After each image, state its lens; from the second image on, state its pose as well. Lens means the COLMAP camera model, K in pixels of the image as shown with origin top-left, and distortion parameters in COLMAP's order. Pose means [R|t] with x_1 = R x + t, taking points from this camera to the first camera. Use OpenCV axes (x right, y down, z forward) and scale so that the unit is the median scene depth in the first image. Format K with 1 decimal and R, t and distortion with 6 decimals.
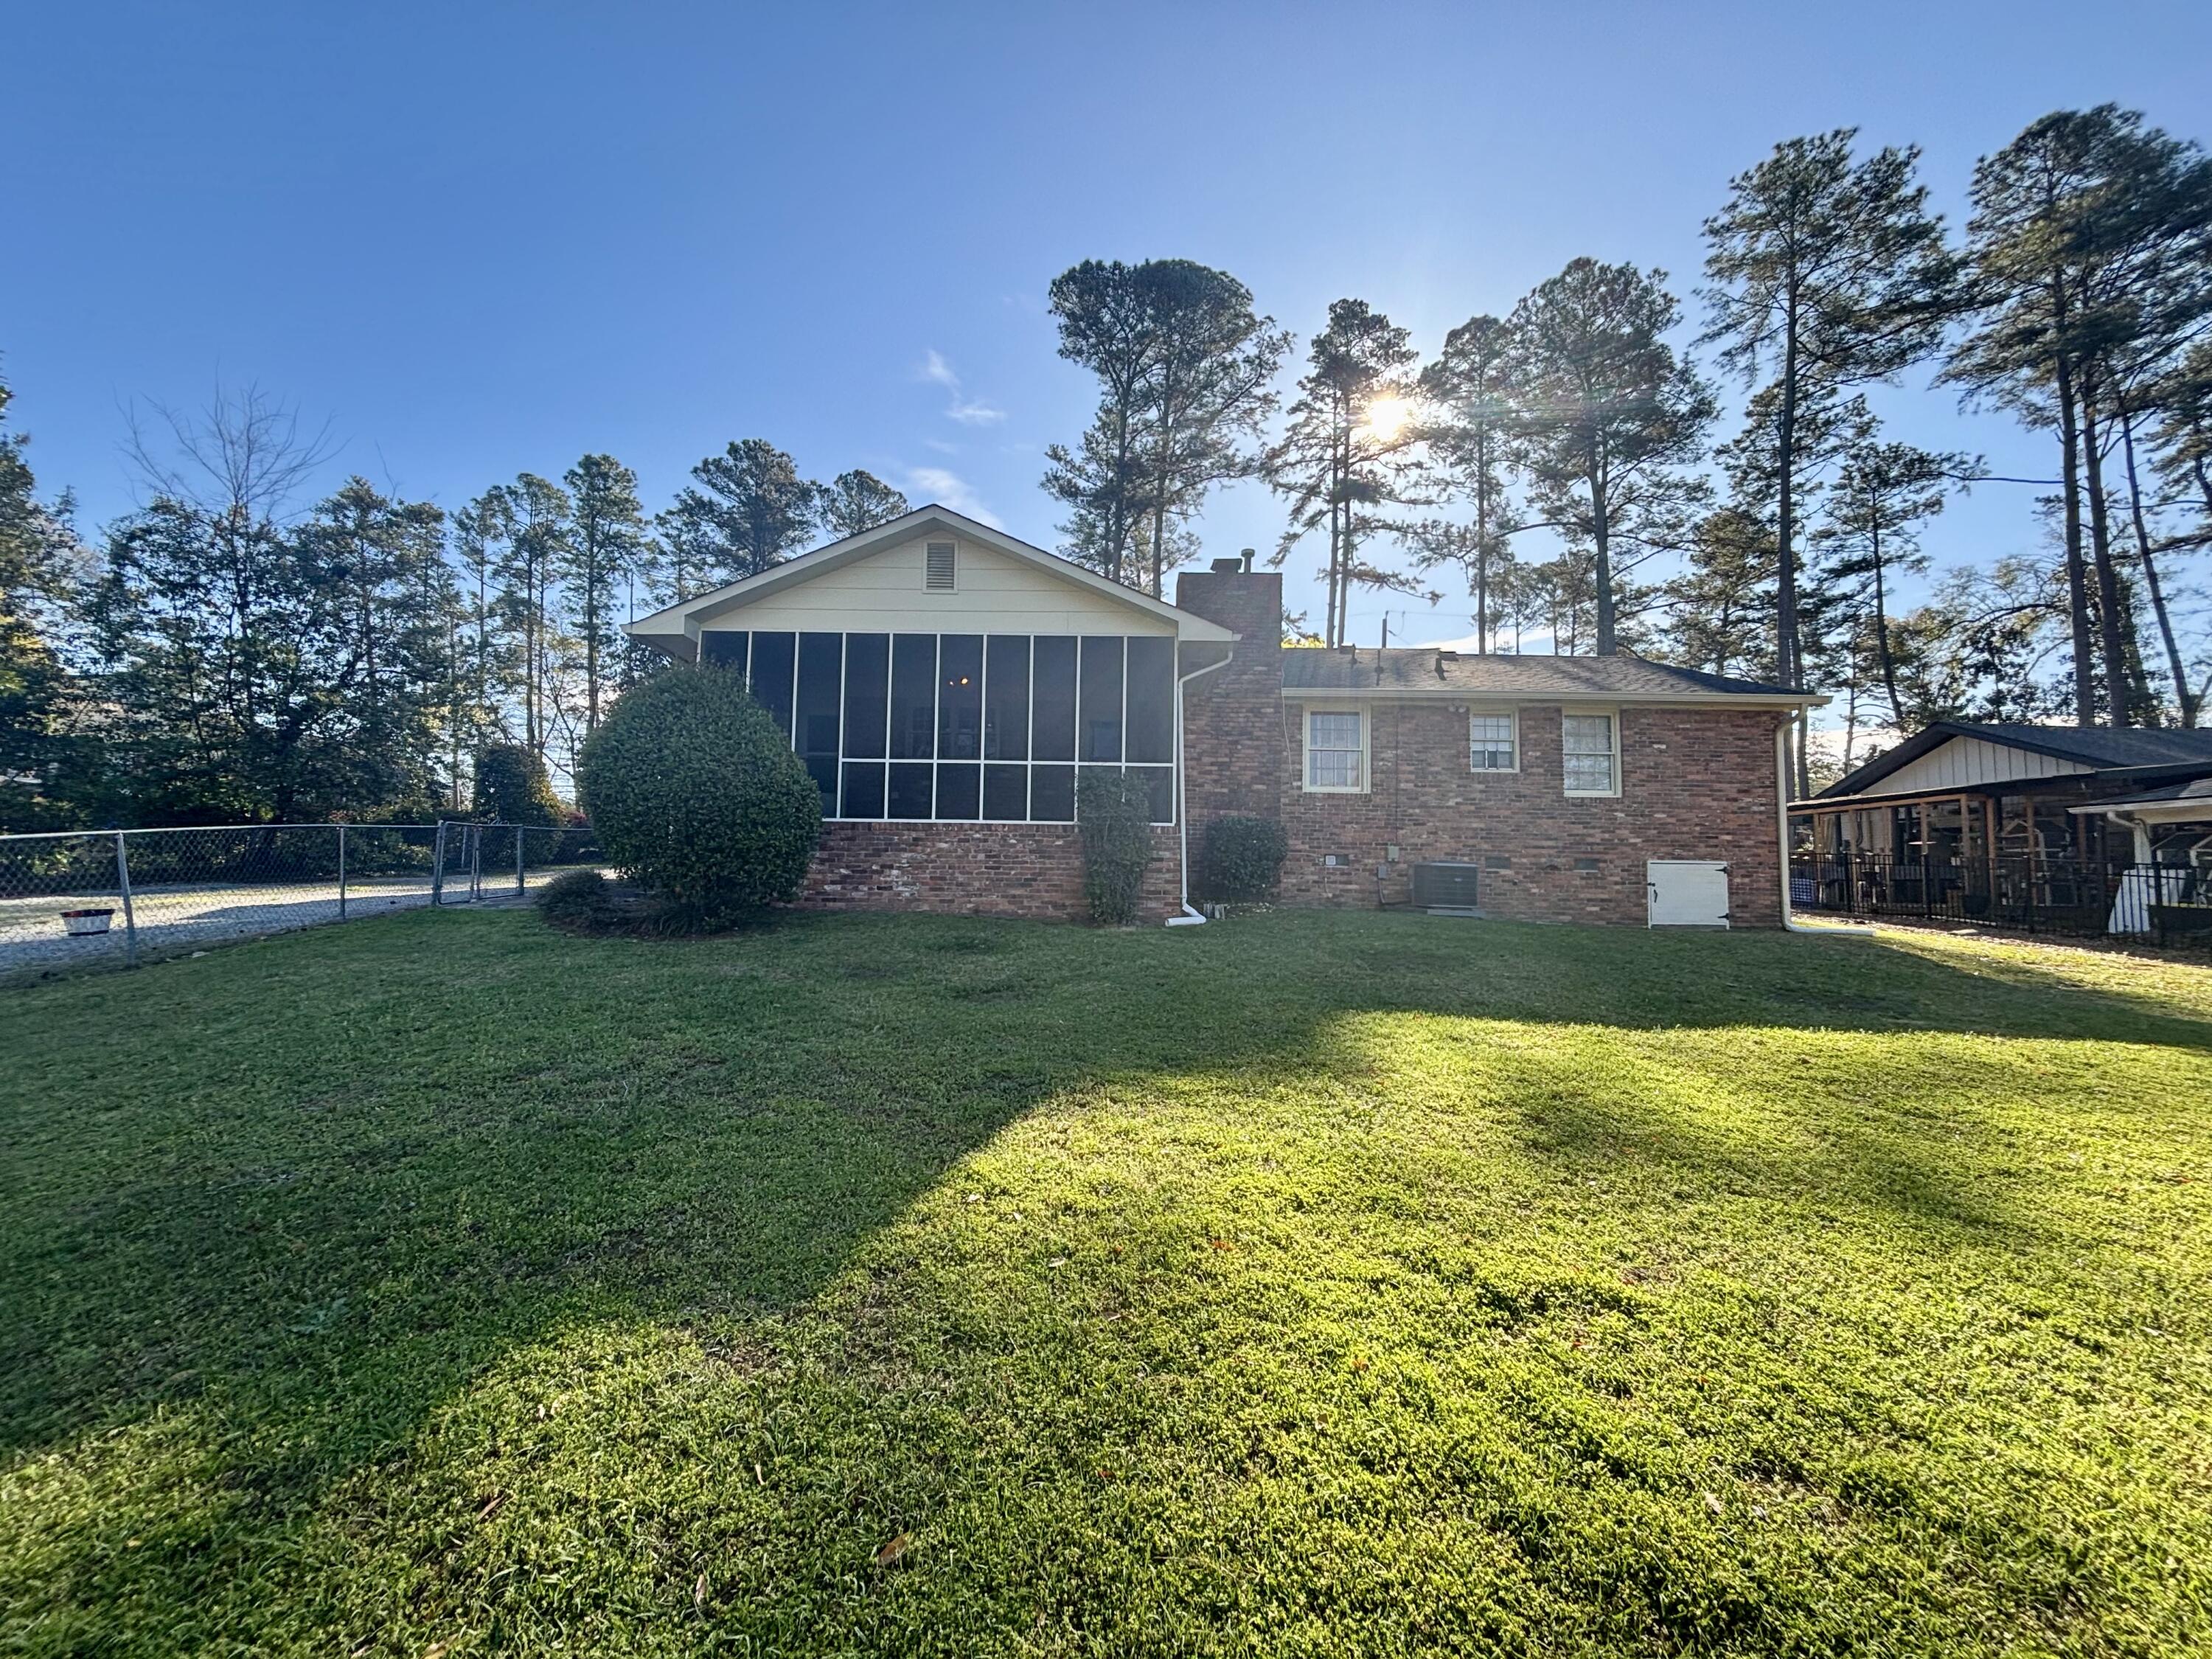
lens RADIAL K [[893.4, 0, 1114.0], [0, 893.4, 825.8], [0, 0, 1]] dist [0.004265, -0.001502]
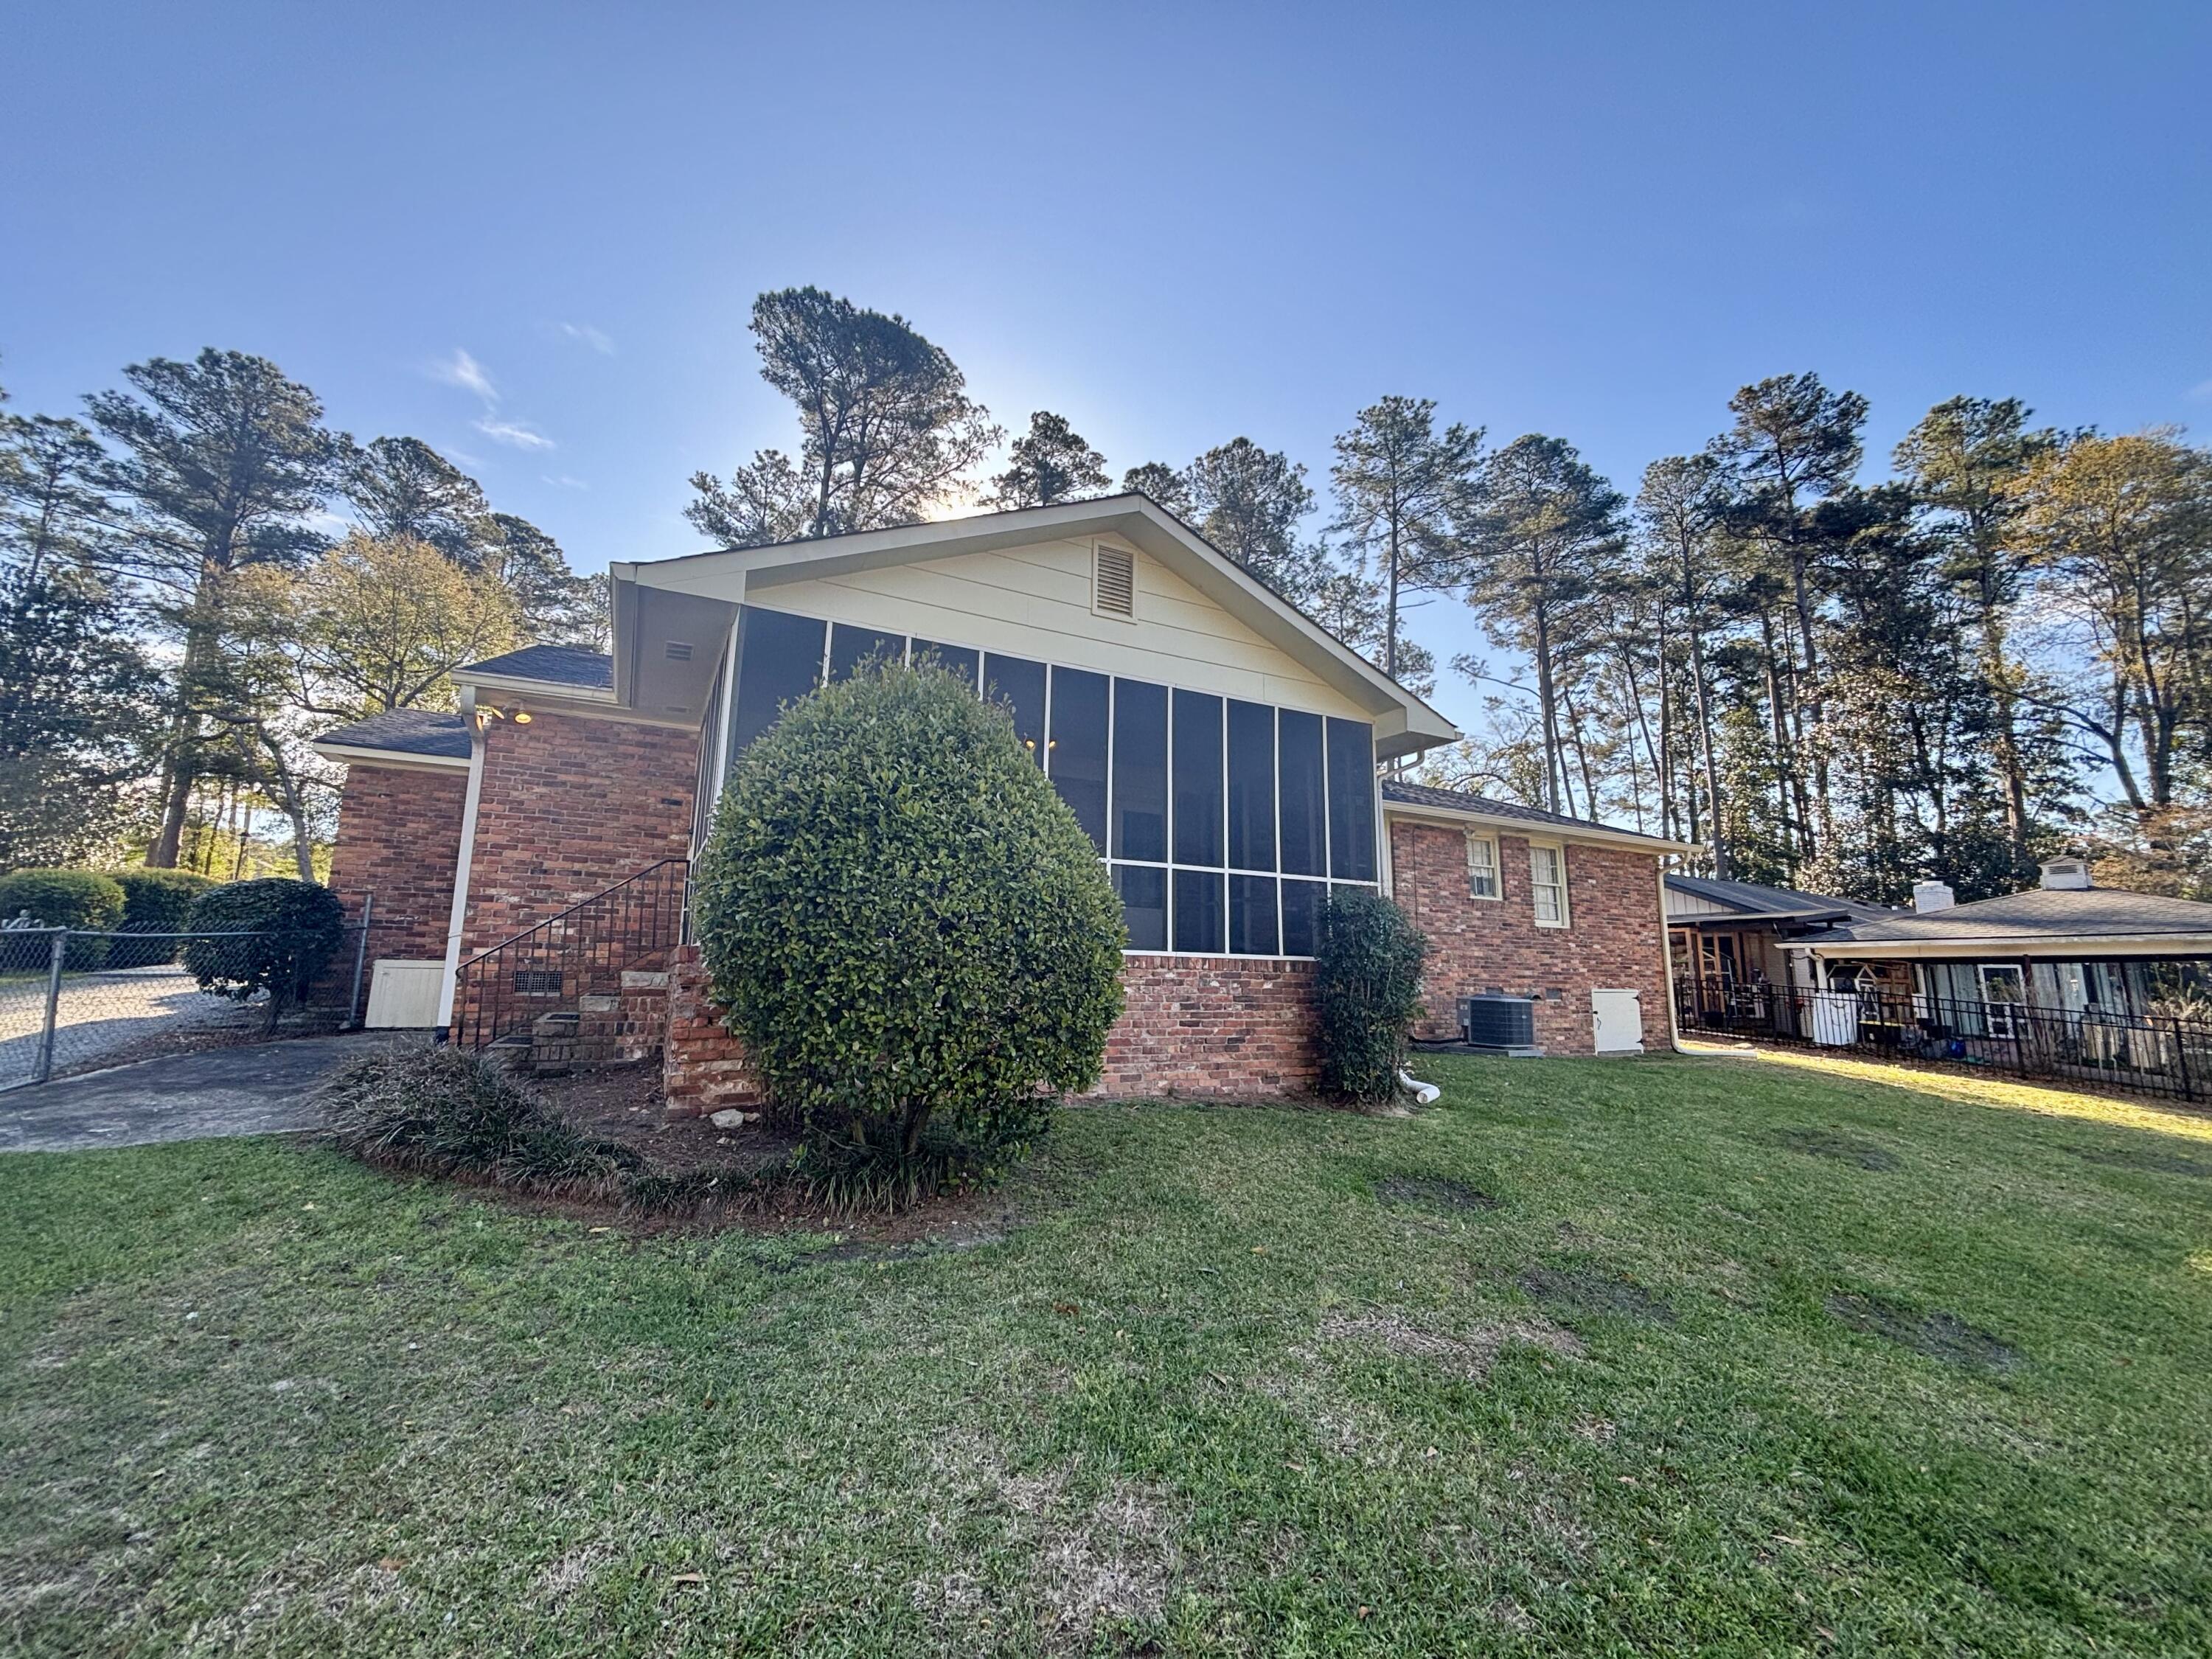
lens RADIAL K [[893.4, 0, 1103.0], [0, 893.4, 819.7], [0, 0, 1]] dist [0.004265, -0.001502]
pose [[0.881835, 0.080654, 0.464610, -0.140241], [-0.031588, 0.993155, -0.112451, -0.007790], [-0.470500, 0.084487, 0.878346, 0.113215]]
